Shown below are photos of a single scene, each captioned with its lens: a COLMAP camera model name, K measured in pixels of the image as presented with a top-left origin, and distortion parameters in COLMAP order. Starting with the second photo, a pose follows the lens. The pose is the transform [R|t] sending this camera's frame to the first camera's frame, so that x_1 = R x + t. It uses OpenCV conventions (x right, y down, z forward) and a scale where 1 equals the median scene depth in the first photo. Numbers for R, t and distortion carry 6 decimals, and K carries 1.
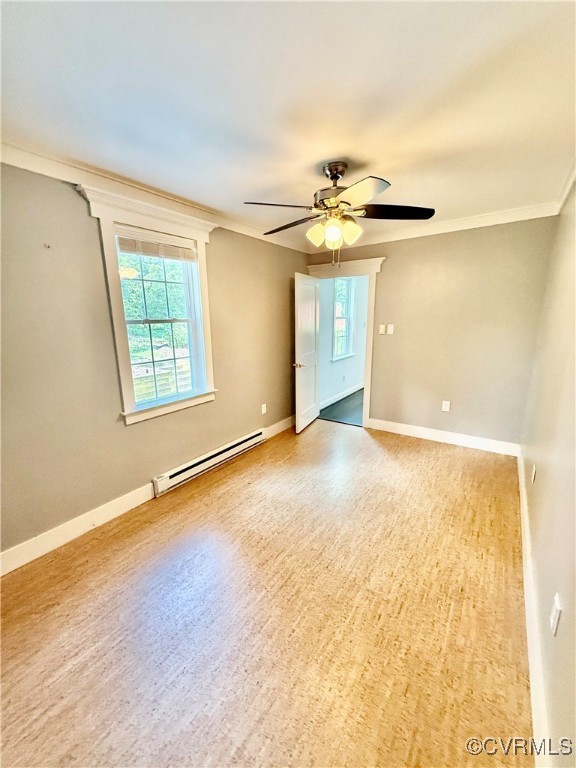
lens RADIAL K [[308.0, 0, 285.1], [0, 308.0, 384.2], [0, 0, 1]] dist [0.002392, 0.000152]
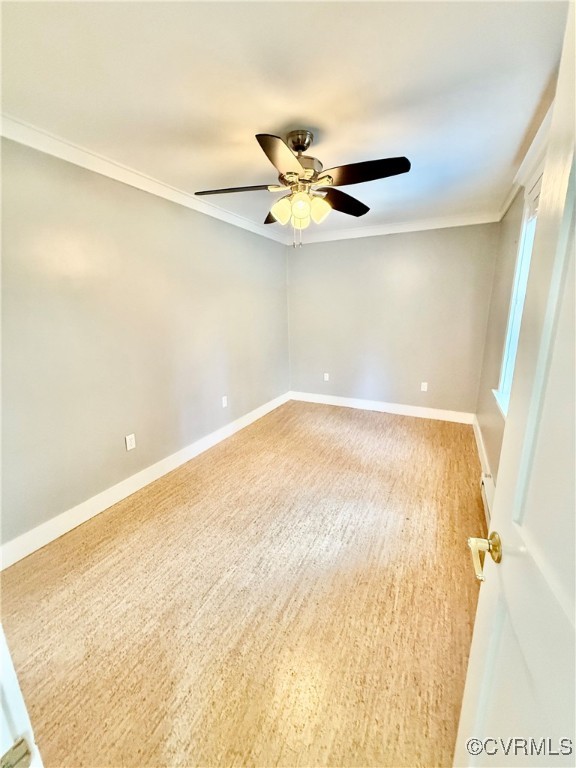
lens RADIAL K [[308.0, 0, 289.1], [0, 308.0, 383.5], [0, 0, 1]] dist [0.002392, 0.000152]
pose [[-0.987775, 0.061901, -0.143072, 0.275083], [-0.008188, 0.895914, 0.444151, -0.331405], [0.155674, 0.439893, -0.884455, 1.554627]]
